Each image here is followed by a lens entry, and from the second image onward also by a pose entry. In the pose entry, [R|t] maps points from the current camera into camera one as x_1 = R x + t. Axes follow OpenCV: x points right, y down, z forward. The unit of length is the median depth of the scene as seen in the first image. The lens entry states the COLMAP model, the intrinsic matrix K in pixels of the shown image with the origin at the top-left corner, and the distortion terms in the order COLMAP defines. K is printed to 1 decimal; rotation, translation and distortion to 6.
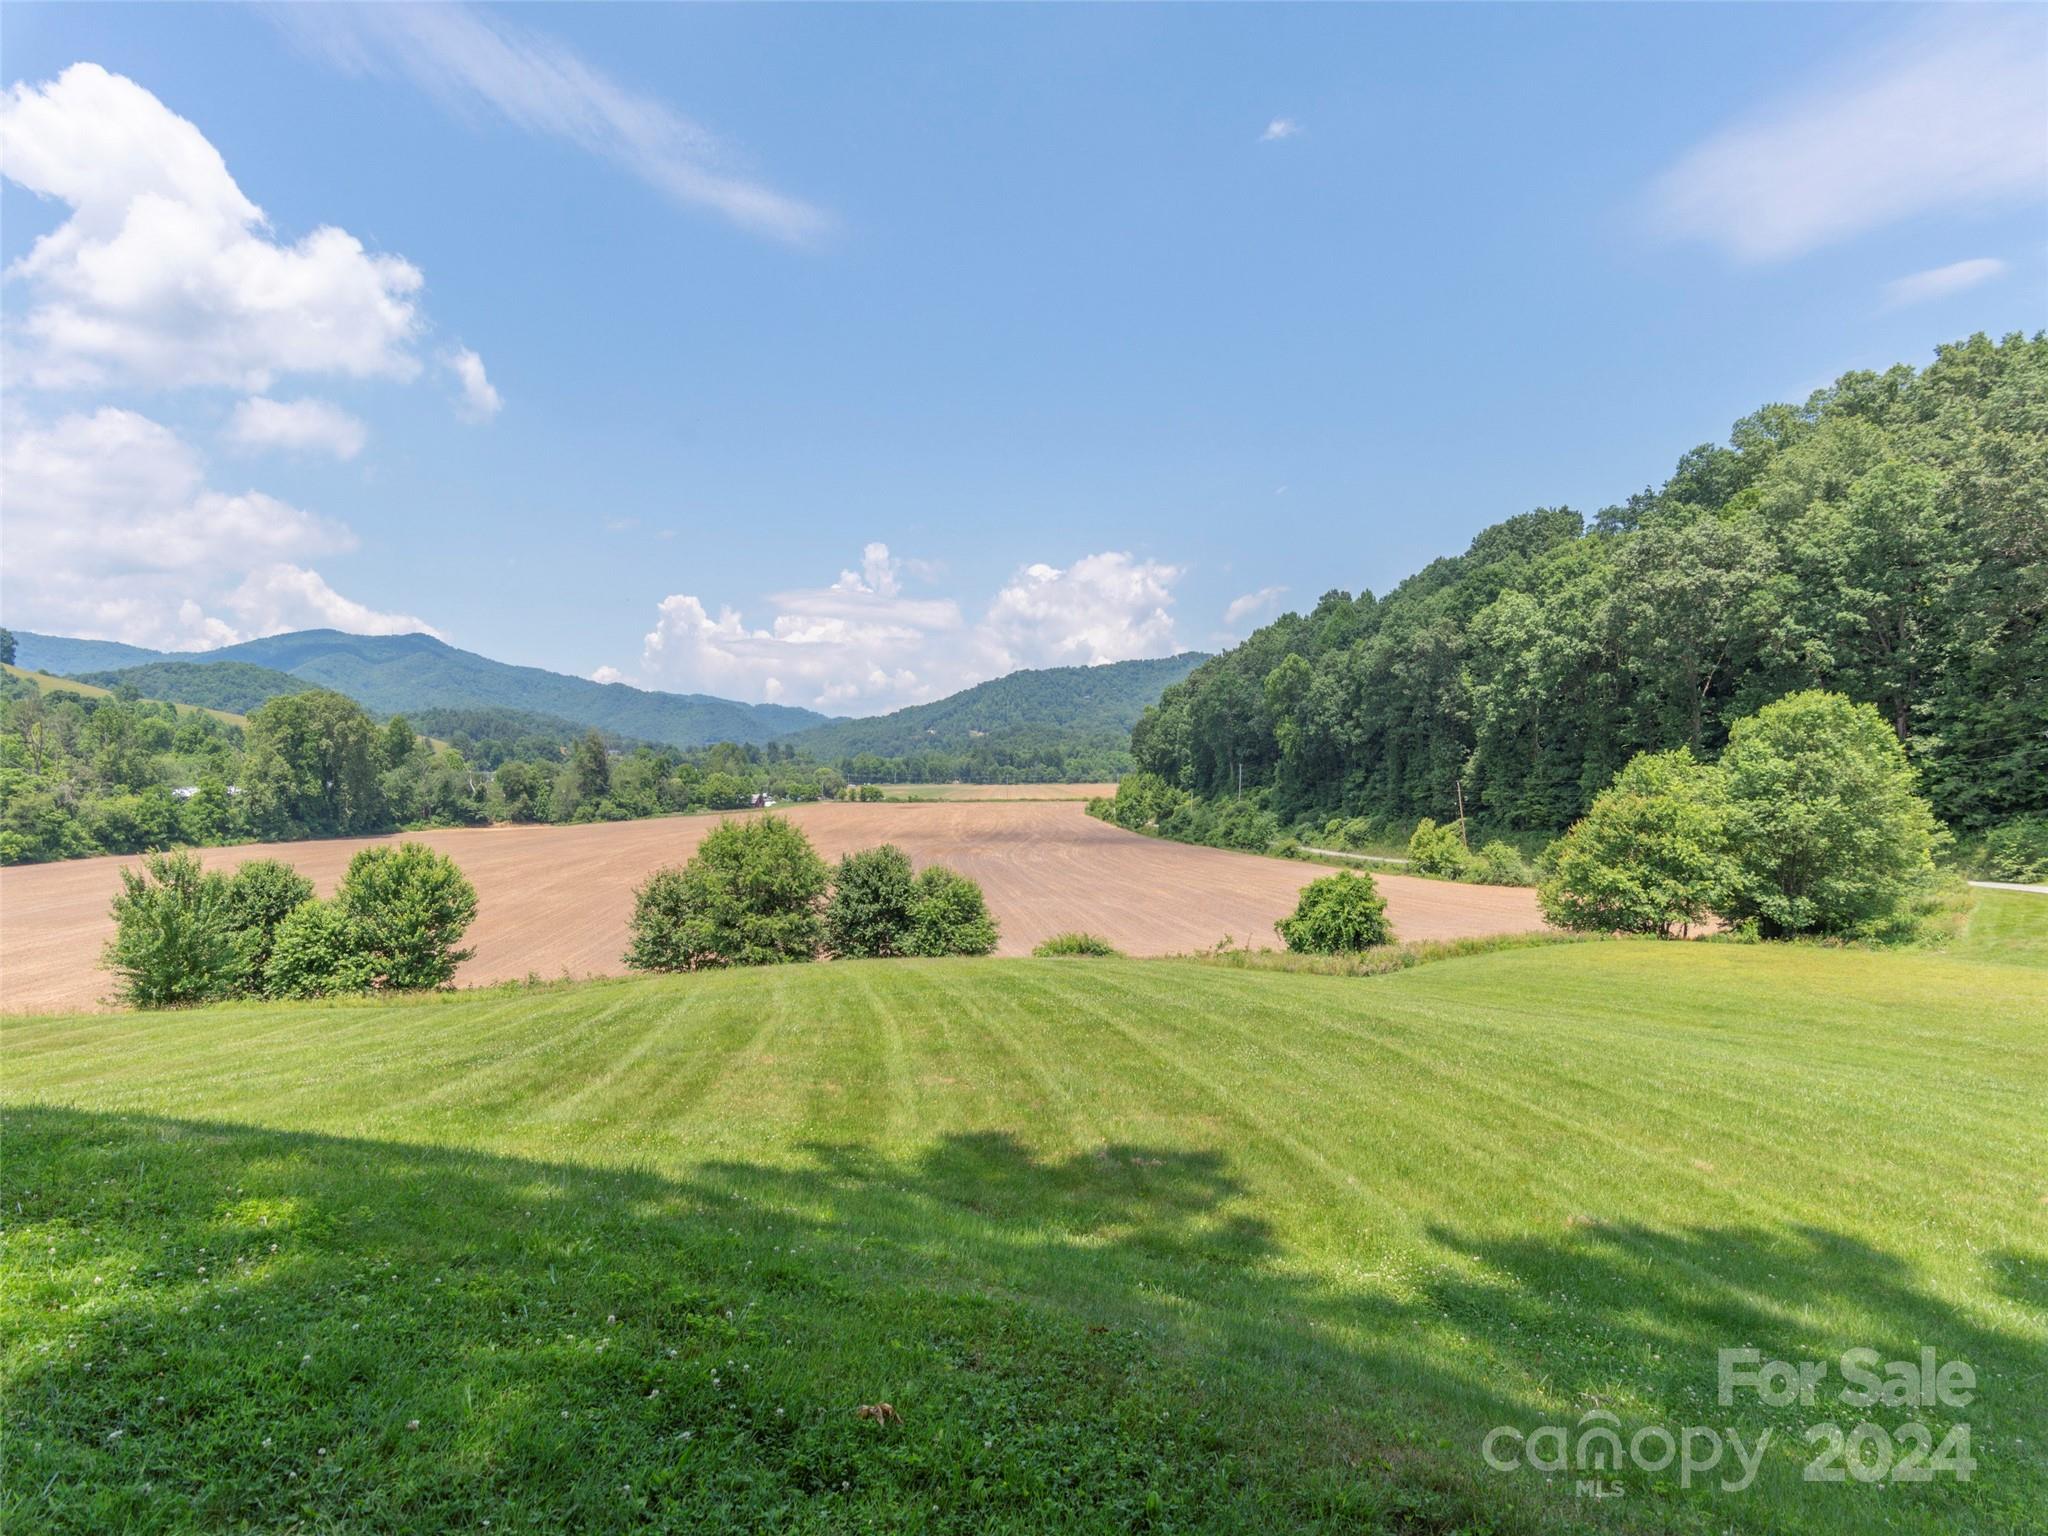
lens RADIAL K [[1009.5, 0, 1021.4], [0, 1009.5, 756.2], [0, 0, 1]] dist [0.009446, -0.002350]
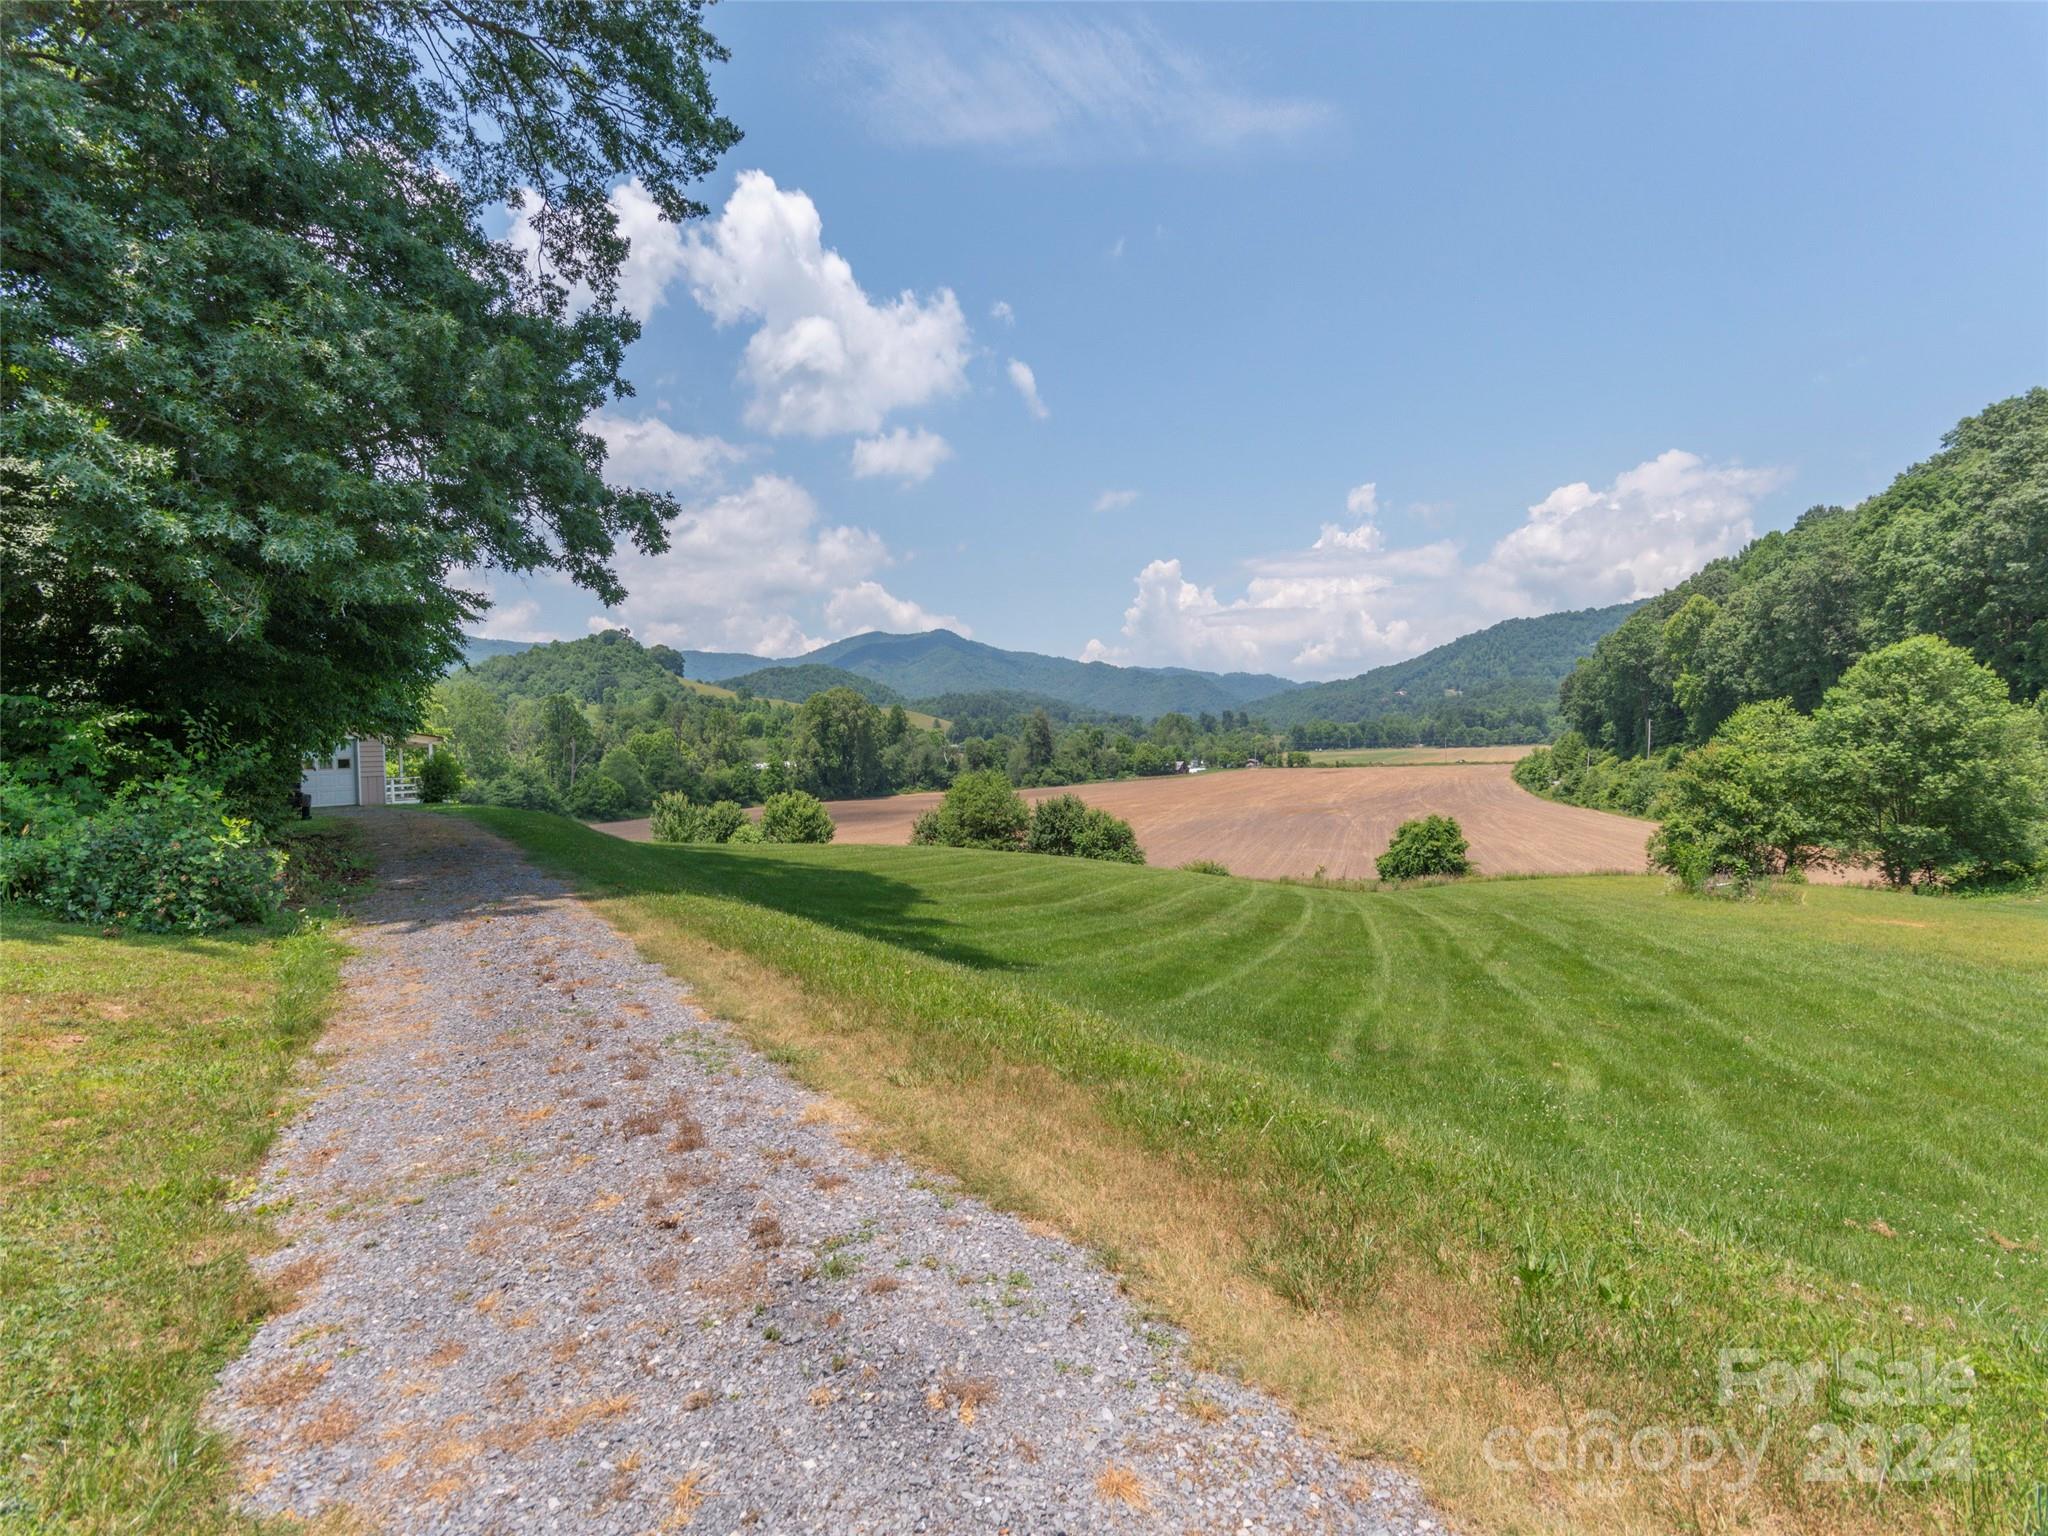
lens RADIAL K [[1009.5, 0, 1009.7], [0, 1009.5, 780.5], [0, 0, 1]] dist [0.009446, -0.002350]
pose [[0.888123, -0.006987, -0.459553, 0.116243], [0.032744, 0.998306, 0.048102, -0.000034], [0.458438, -0.057768, 0.886847, -0.073766]]
